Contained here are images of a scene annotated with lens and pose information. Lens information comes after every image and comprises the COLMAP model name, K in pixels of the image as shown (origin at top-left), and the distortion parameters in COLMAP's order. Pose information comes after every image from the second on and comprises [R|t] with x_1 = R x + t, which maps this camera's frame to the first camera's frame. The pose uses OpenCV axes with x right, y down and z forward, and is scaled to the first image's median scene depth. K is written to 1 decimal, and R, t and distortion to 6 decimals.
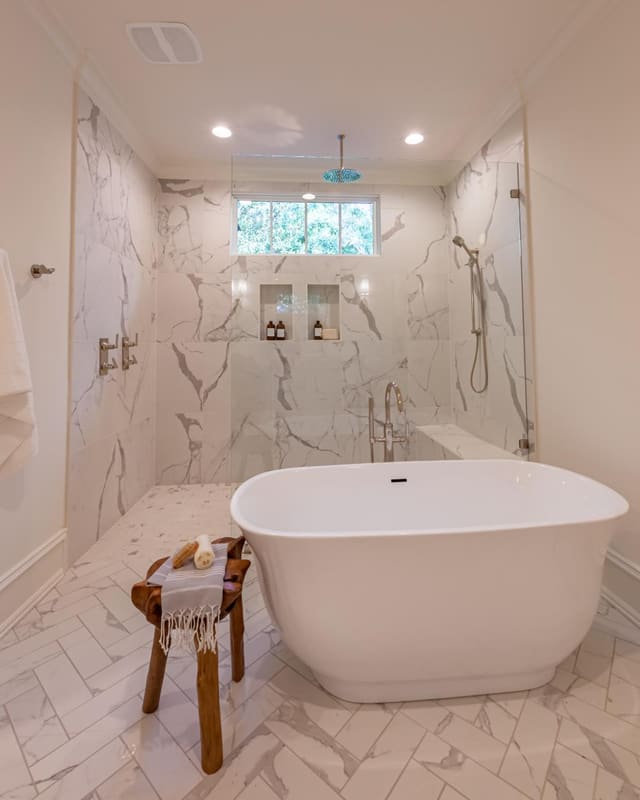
lens RADIAL K [[387.1, 0, 321.3], [0, 387.1, 326.7], [0, 0, 1]] dist [-0.002218, -0.000387]
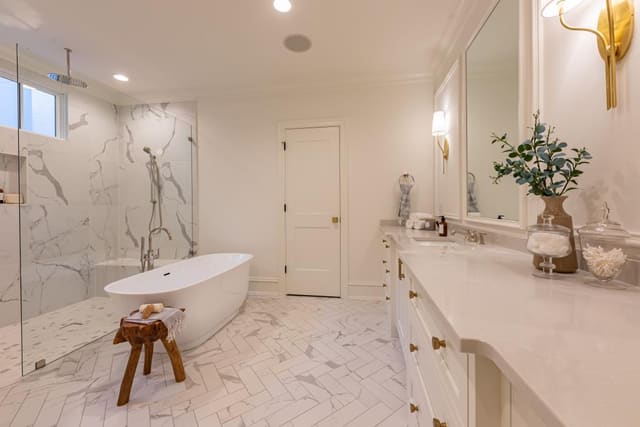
lens RADIAL K [[259.2, 0, 321.8], [0, 259.2, 207.0], [0, 0, 1]] dist [-0.001311, -0.000209]
pose [[0.243611, 0.008133, 0.969839, -0.594578], [-0.045160, 0.998975, 0.002966, 0.000207], [-0.968821, -0.044520, 0.243729, -0.074274]]
